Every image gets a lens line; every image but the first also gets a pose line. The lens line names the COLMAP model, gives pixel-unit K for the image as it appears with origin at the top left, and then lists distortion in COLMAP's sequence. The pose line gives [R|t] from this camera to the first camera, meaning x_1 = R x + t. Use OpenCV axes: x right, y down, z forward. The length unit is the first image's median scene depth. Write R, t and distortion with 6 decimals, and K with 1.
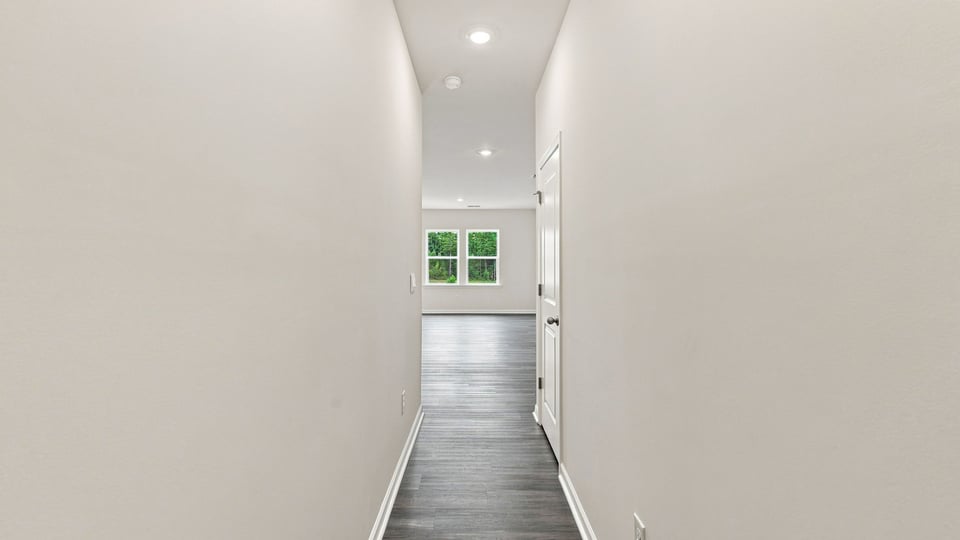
lens RADIAL K [[406.6, 0, 476.1], [0, 406.6, 263.7], [0, 0, 1]] dist [0.000264, -0.032050]
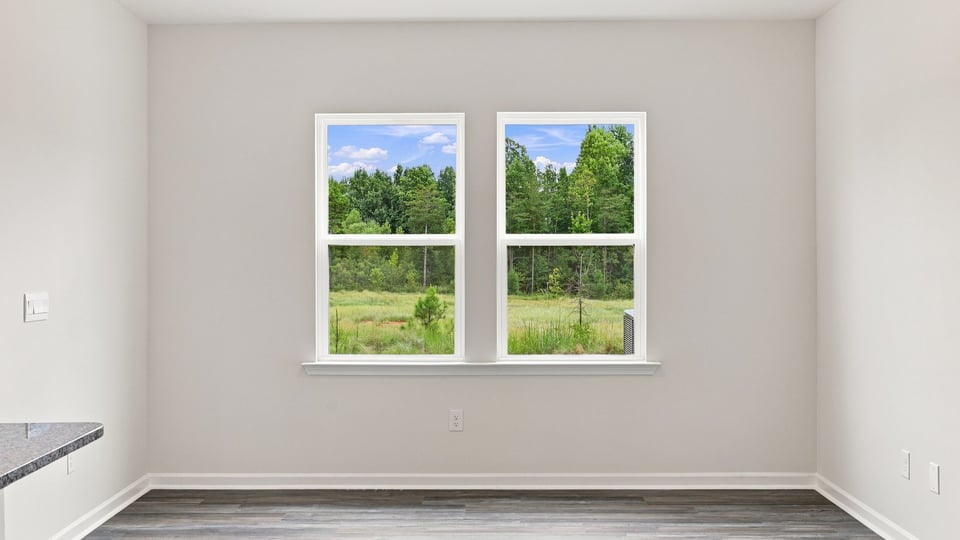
lens RADIAL K [[943.9, 0, 482.9], [0, 943.9, 245.3], [0, 0, 1]] dist [-0.035717, 0.002594]
pose [[0.999968, -0.007742, -0.002121, -0.031077], [0.007728, 0.999947, -0.006803, -0.008671], [0.002173, 0.006786, 0.999975, 0.481556]]
